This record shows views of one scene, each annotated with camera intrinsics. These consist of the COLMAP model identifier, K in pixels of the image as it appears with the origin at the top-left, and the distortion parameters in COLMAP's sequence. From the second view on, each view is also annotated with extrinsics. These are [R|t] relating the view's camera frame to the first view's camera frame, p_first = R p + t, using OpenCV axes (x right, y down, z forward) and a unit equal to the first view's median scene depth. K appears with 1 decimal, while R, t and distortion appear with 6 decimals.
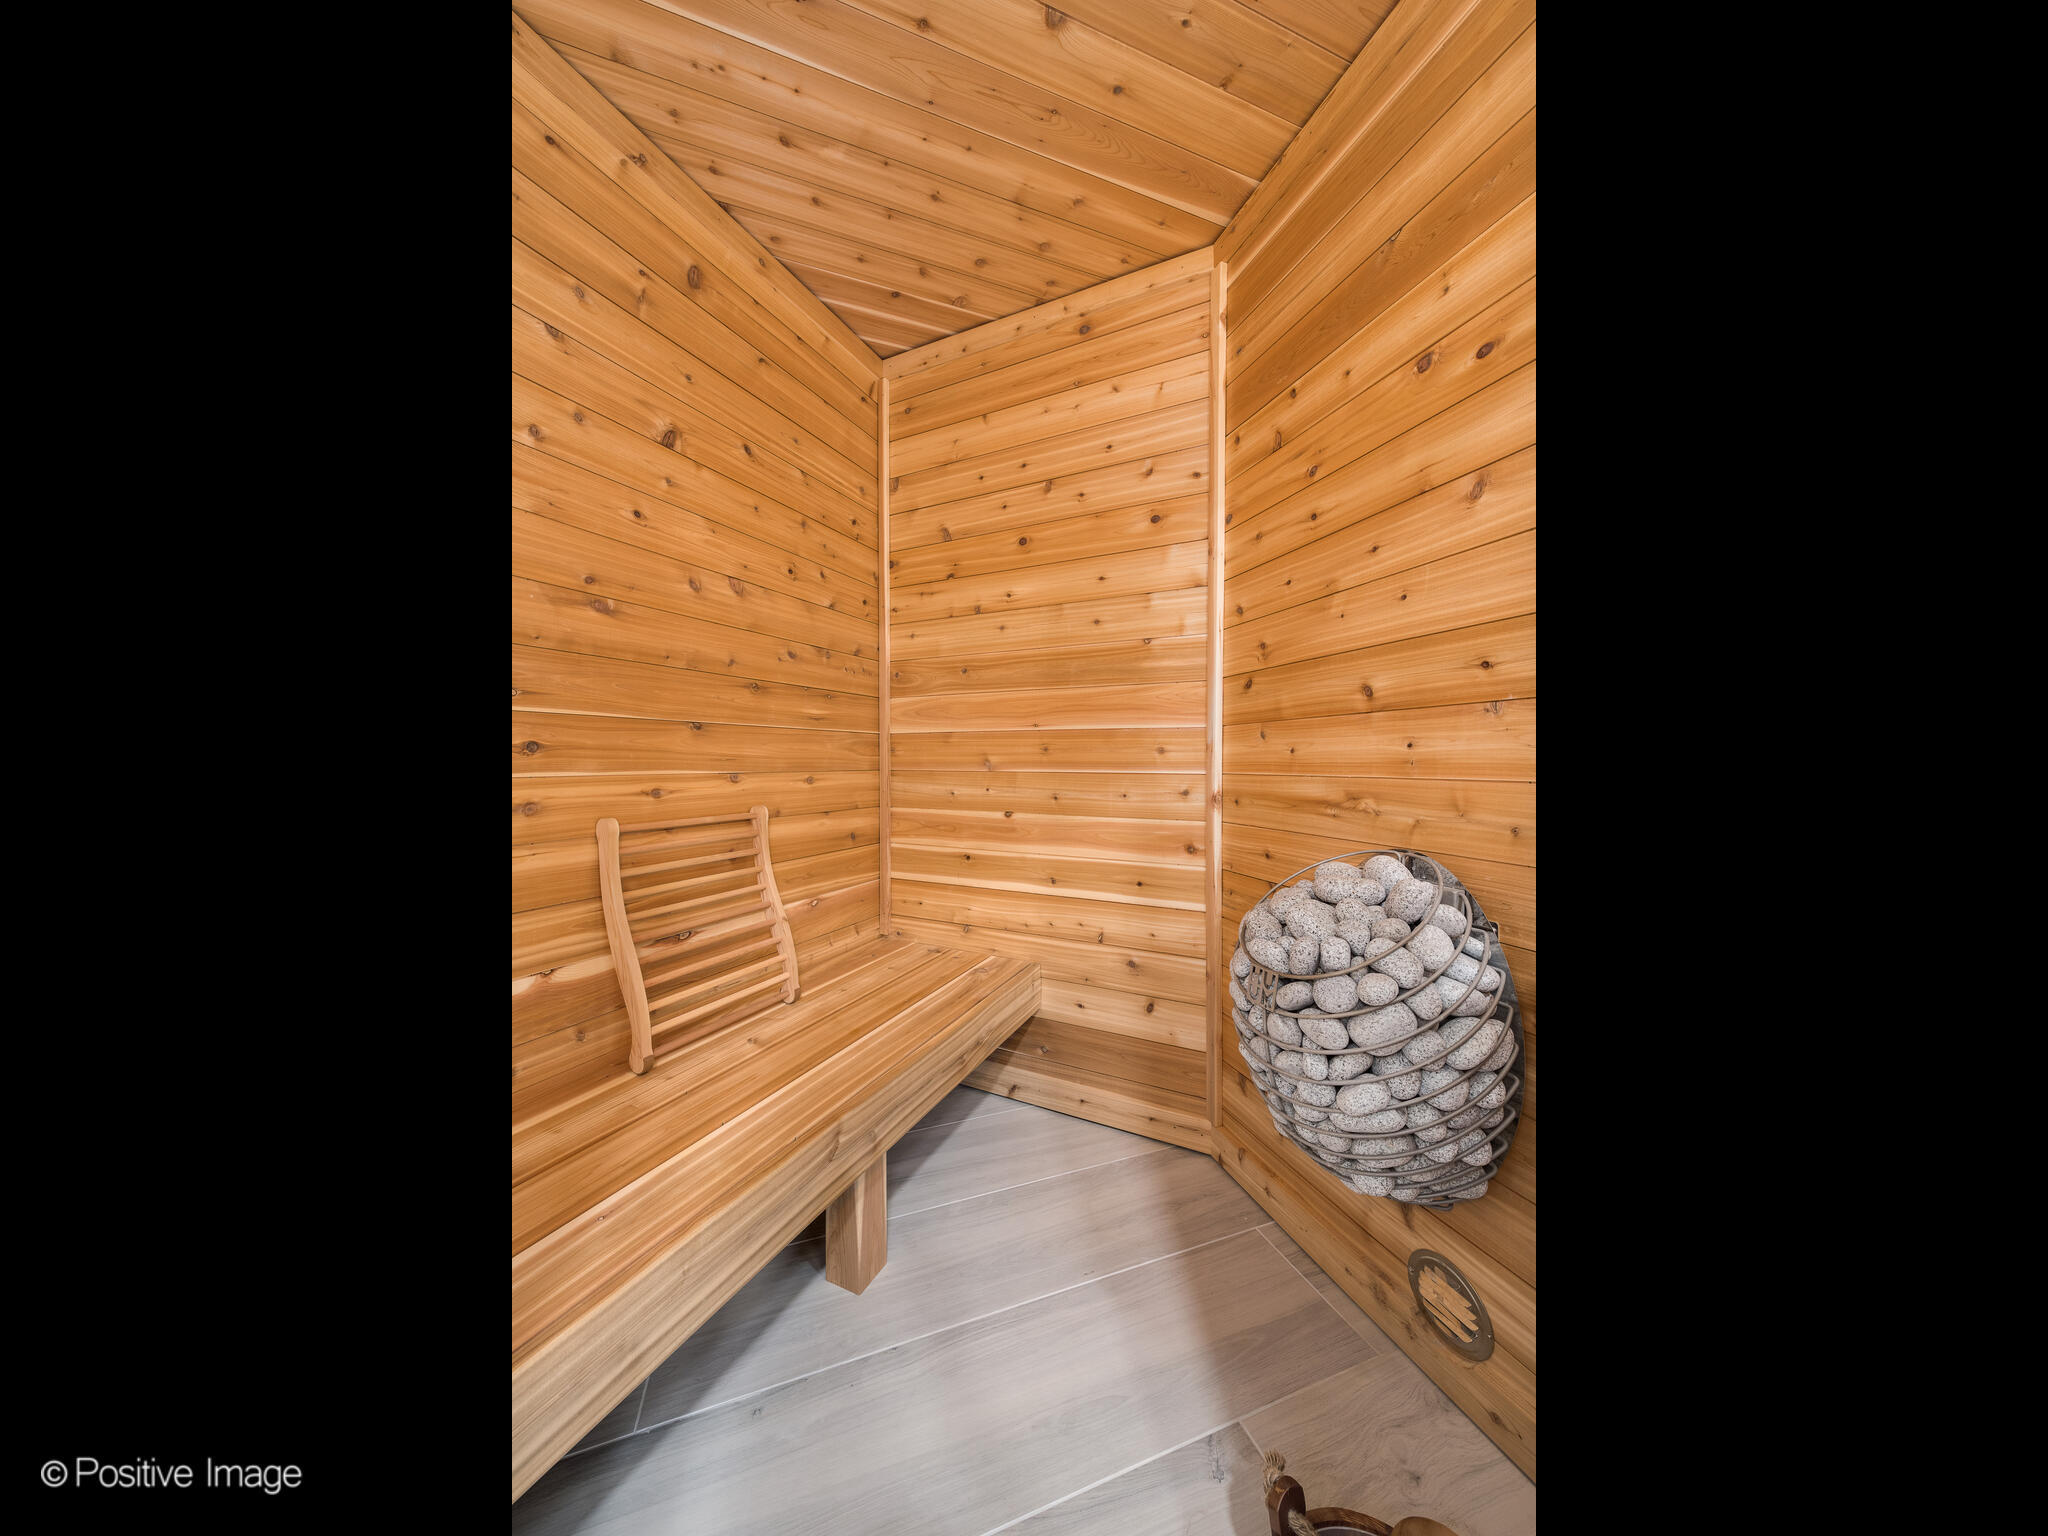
lens RADIAL K [[582.8, 0, 1024.0], [0, 582.8, 768.0], [0, 0, 1]] dist [-0.000101, 0.000000]
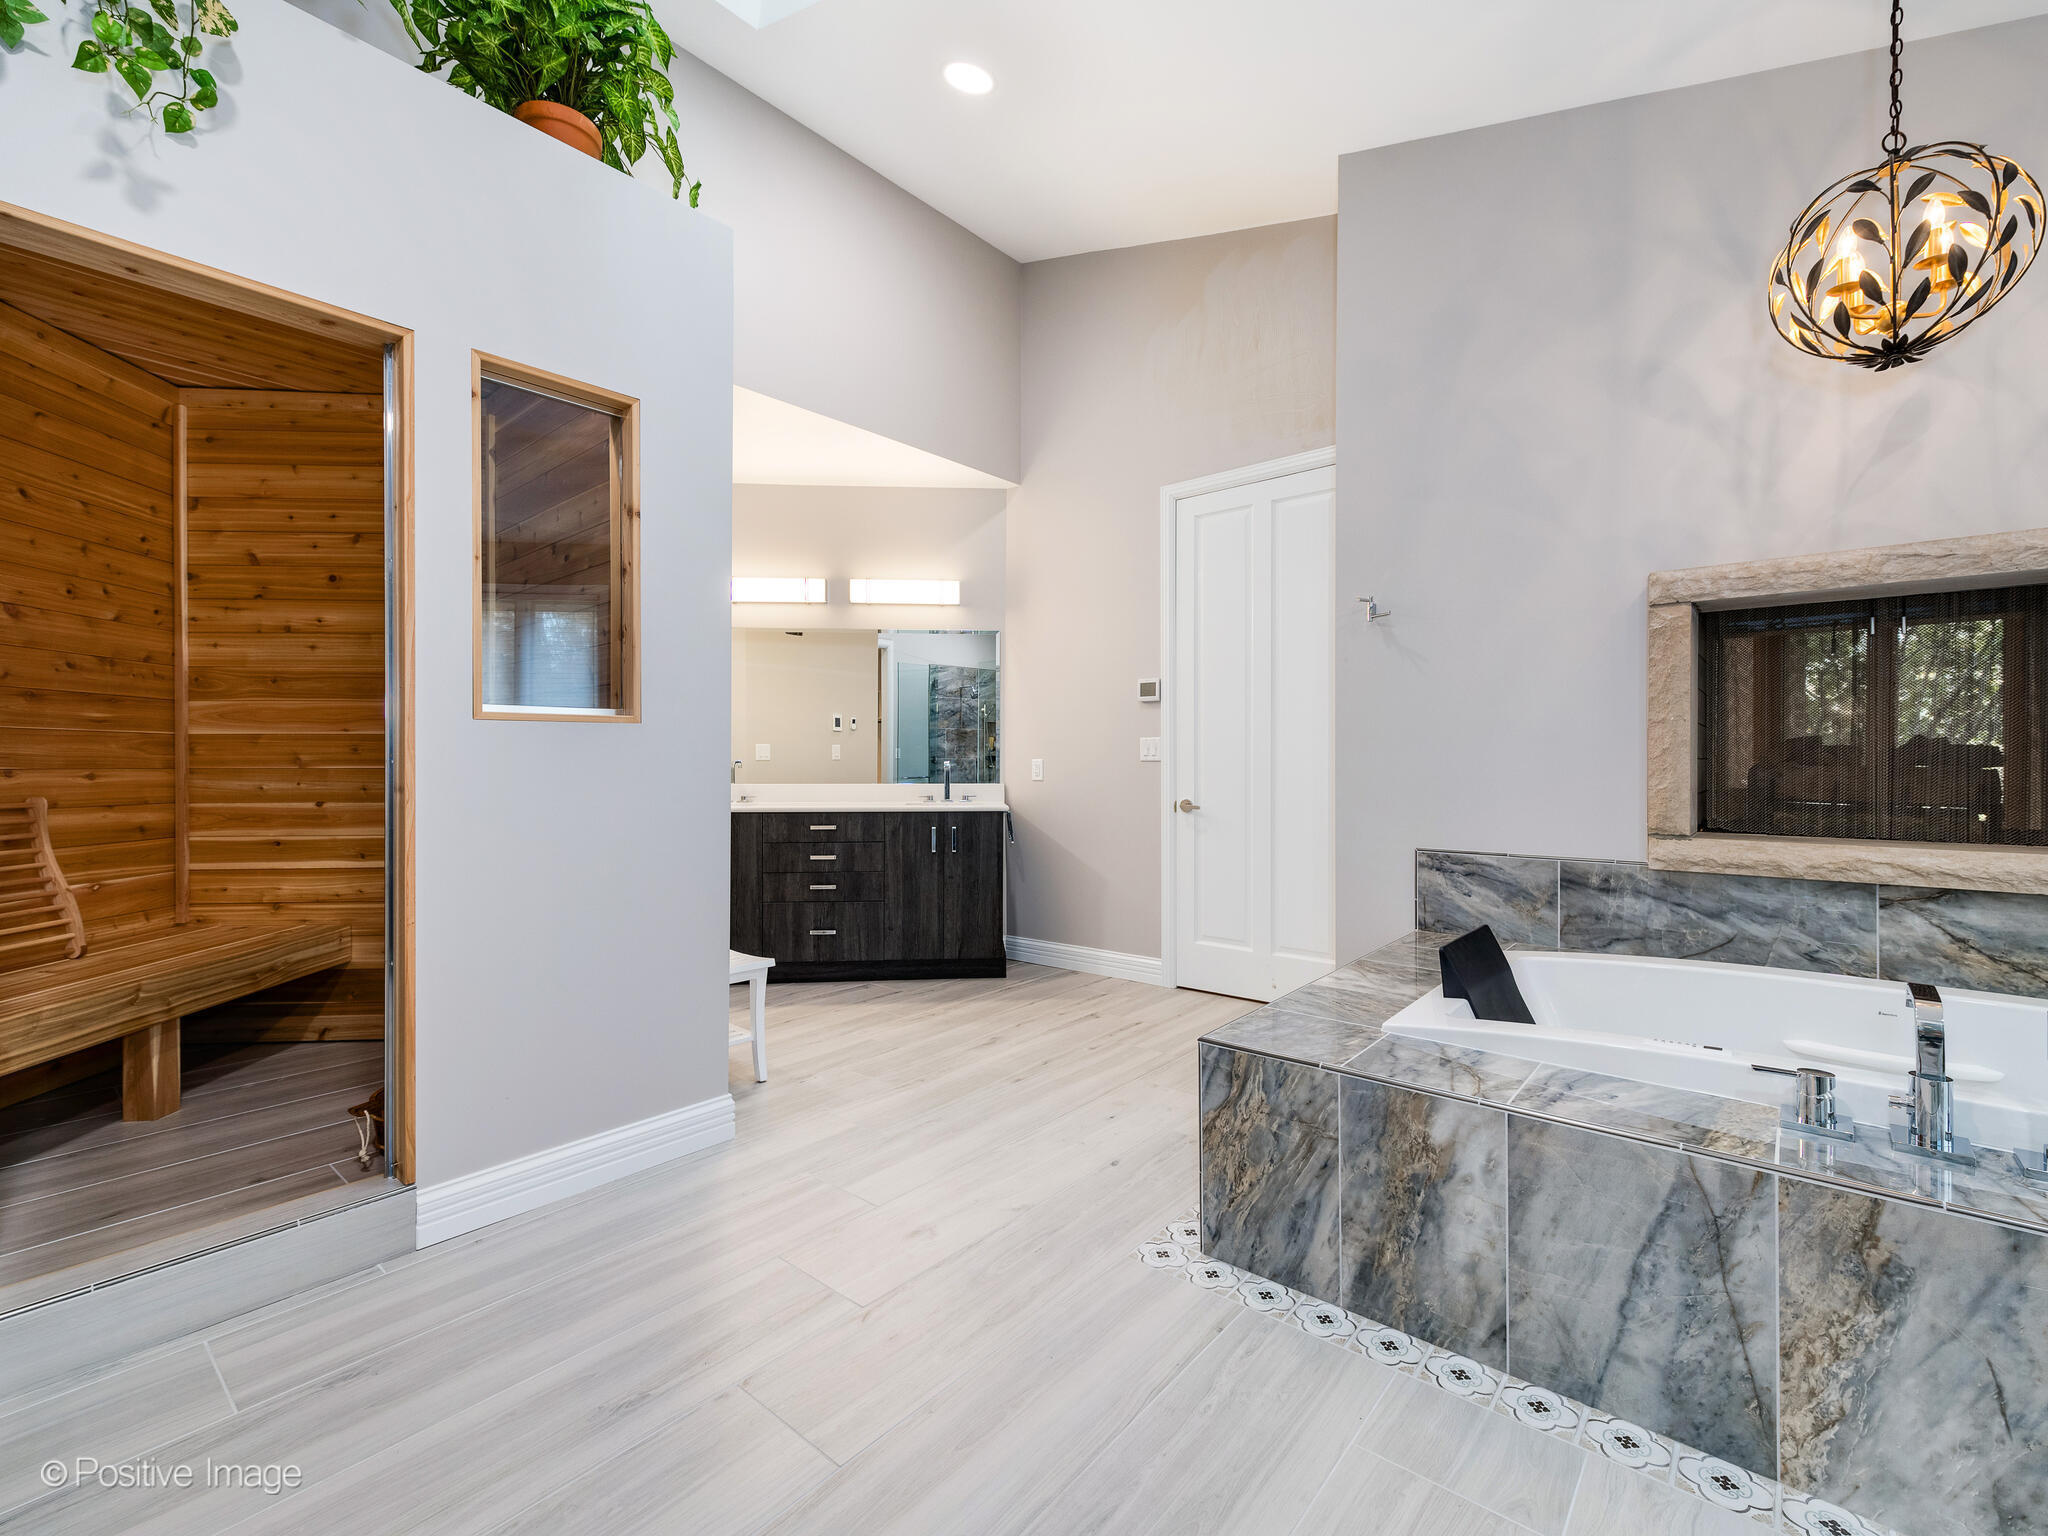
lens RADIAL K [[896.1, 0, 1022.7], [0, 896.1, 763.9], [0, 0, 1]] dist [0.000980, 0.000242]
pose [[0.871615, -0.003460, 0.490180, 0.317292], [0.010066, 0.999891, -0.010842, 0.030714], [-0.490088, 0.014384, 0.871554, -1.260608]]
